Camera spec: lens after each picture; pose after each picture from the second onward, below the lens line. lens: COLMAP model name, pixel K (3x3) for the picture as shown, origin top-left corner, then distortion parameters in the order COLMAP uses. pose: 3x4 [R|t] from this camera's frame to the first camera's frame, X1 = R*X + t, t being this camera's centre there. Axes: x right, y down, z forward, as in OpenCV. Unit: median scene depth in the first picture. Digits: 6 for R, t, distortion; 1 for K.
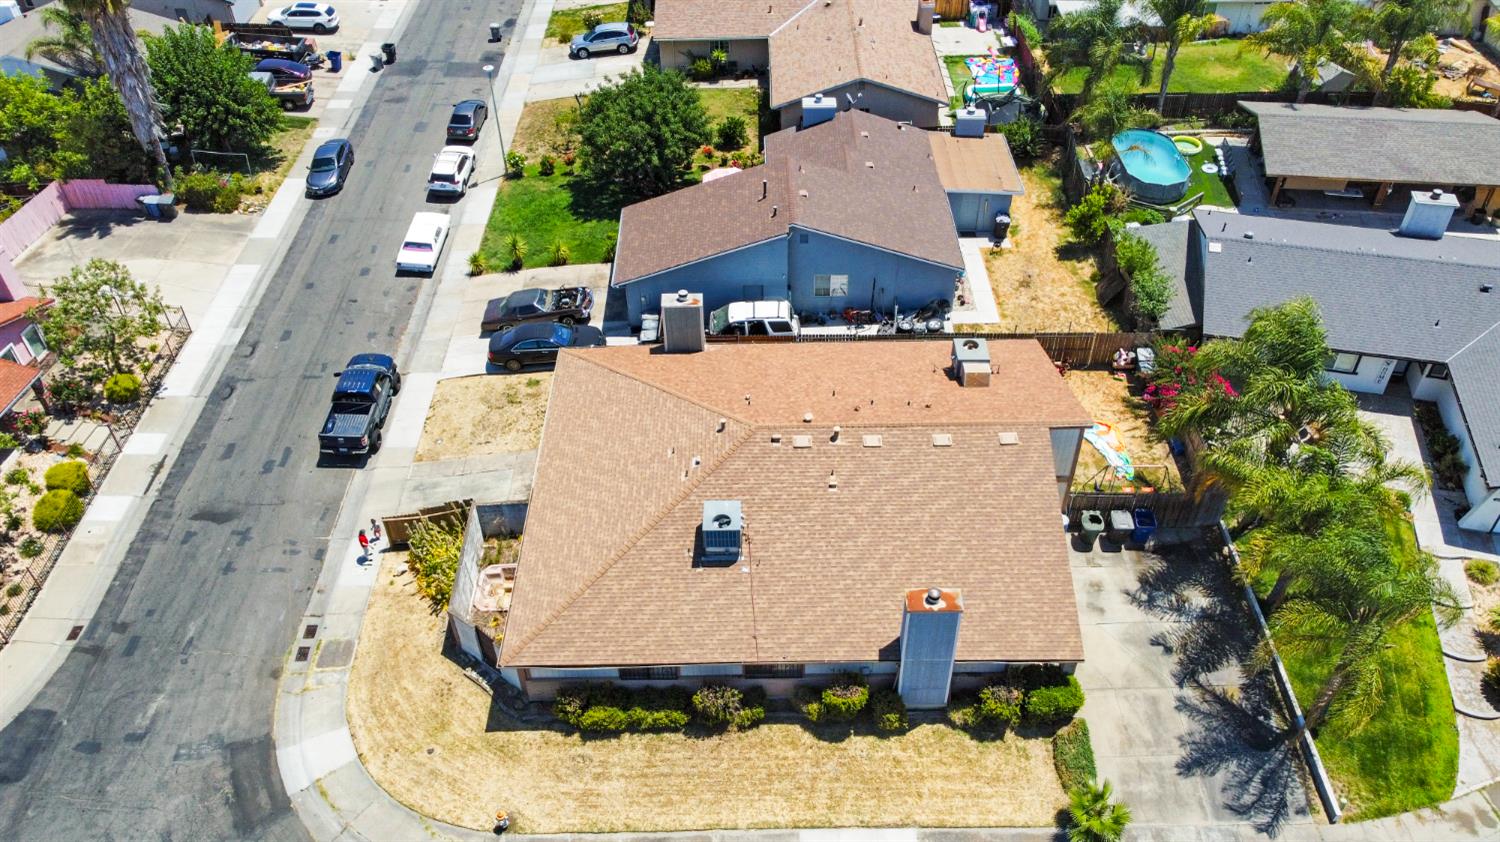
lens RADIAL K [[1138.5, 0, 752.4], [0, 1138.5, 425.0], [0, 0, 1]] dist [0.000510, -0.007108]
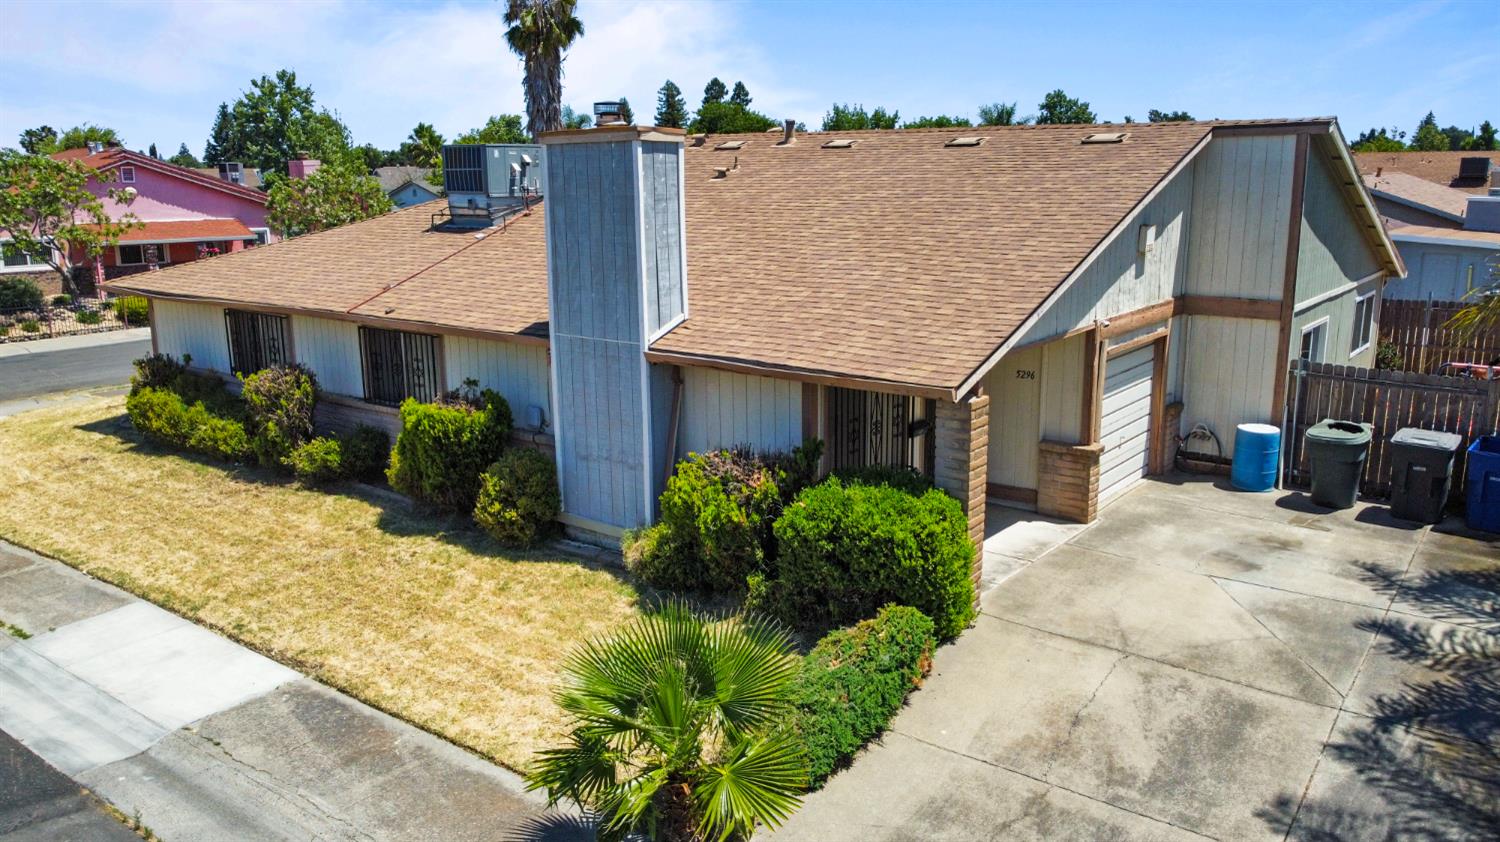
lens RADIAL K [[1138.5, 0, 752.4], [0, 1138.5, 425.0], [0, 0, 1]] dist [0.000510, -0.007108]
pose [[0.792417, 0.140308, -0.593624, 0.408656], [-0.411252, 0.841630, -0.350045, 0.326004], [0.450498, 0.521510, 0.724623, 0.707929]]
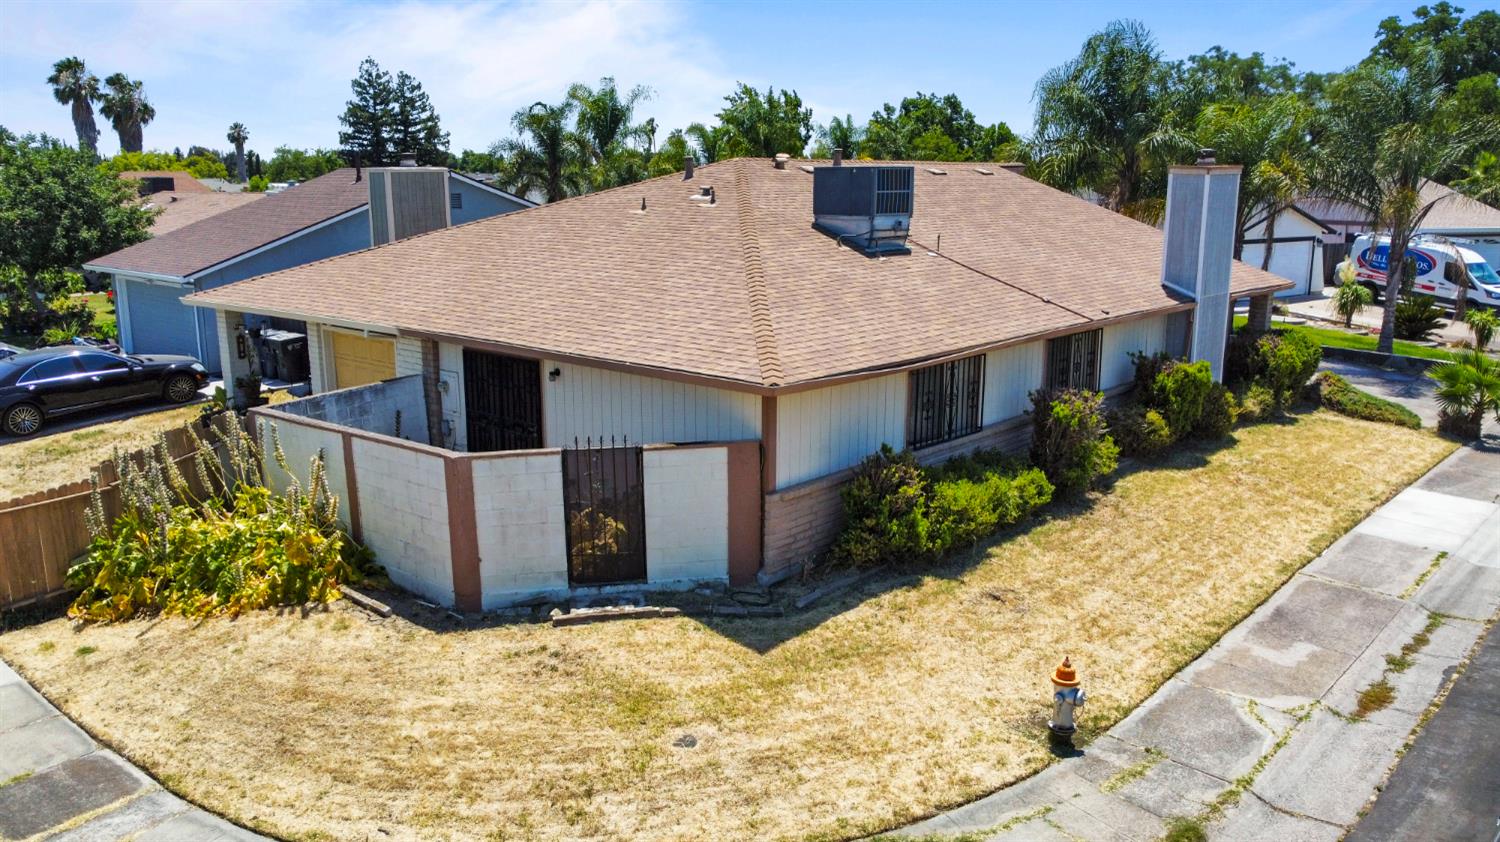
lens RADIAL K [[1138.5, 0, 752.4], [0, 1138.5, 425.0], [0, 0, 1]] dist [0.000510, -0.007108]
pose [[0.673019, -0.144912, 0.725291, -0.464368], [0.489684, 0.822218, -0.290115, 0.305180], [-0.554306, 0.550416, 0.624329, 0.736853]]
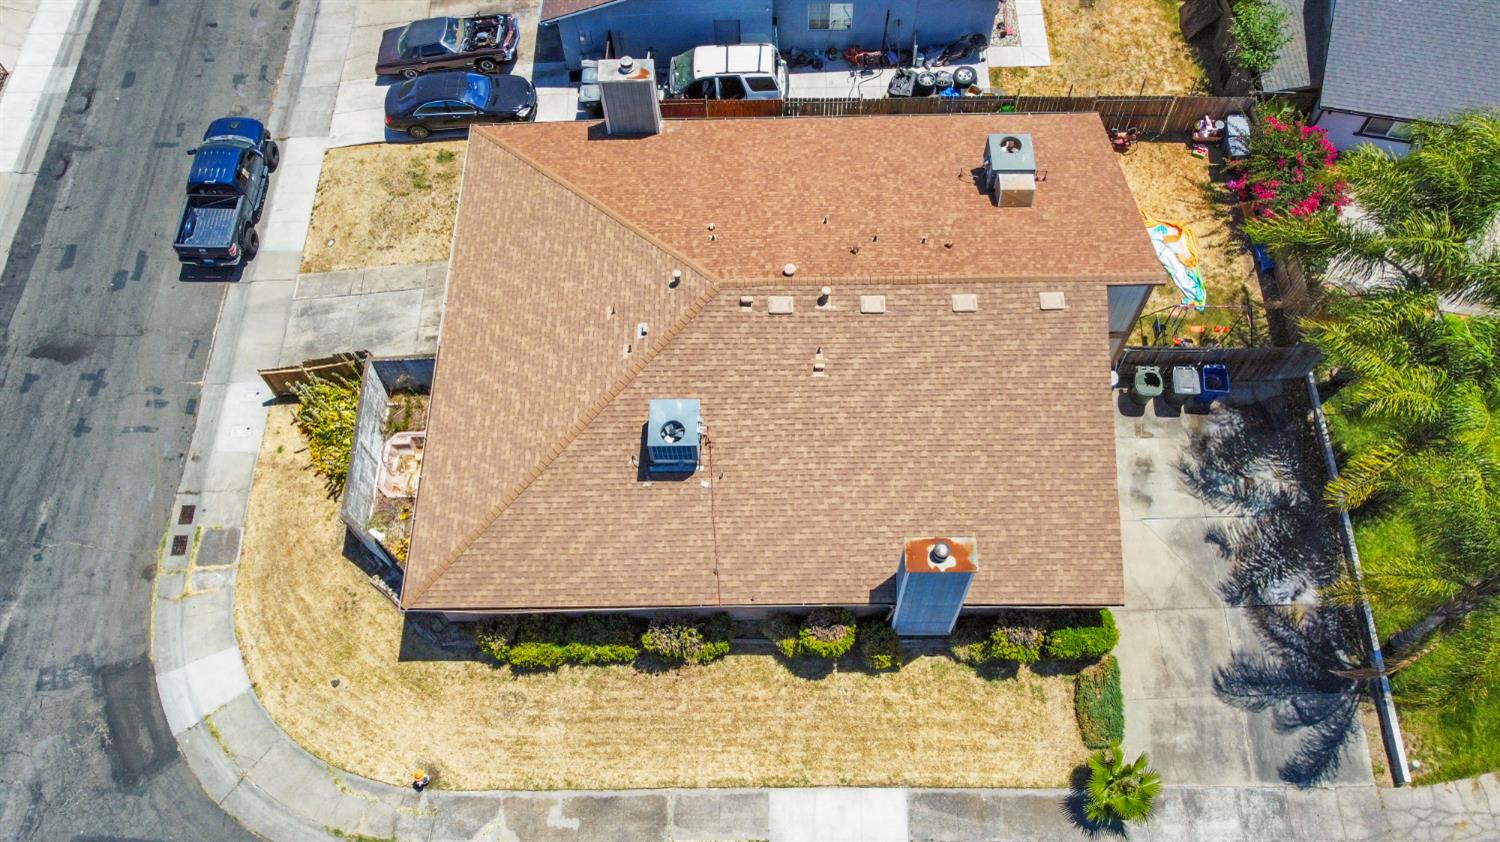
lens RADIAL K [[1172.6, 0, 750.0], [0, 1172.6, 421.0], [0, 0, 1]] dist [-0.004330, 0.001509]
pose [[0.999960, 0.000864, -0.008926, 0.031633], [0.002234, 0.939937, 0.341341, -0.187633], [0.008685, -0.341347, 0.939897, 0.245212]]
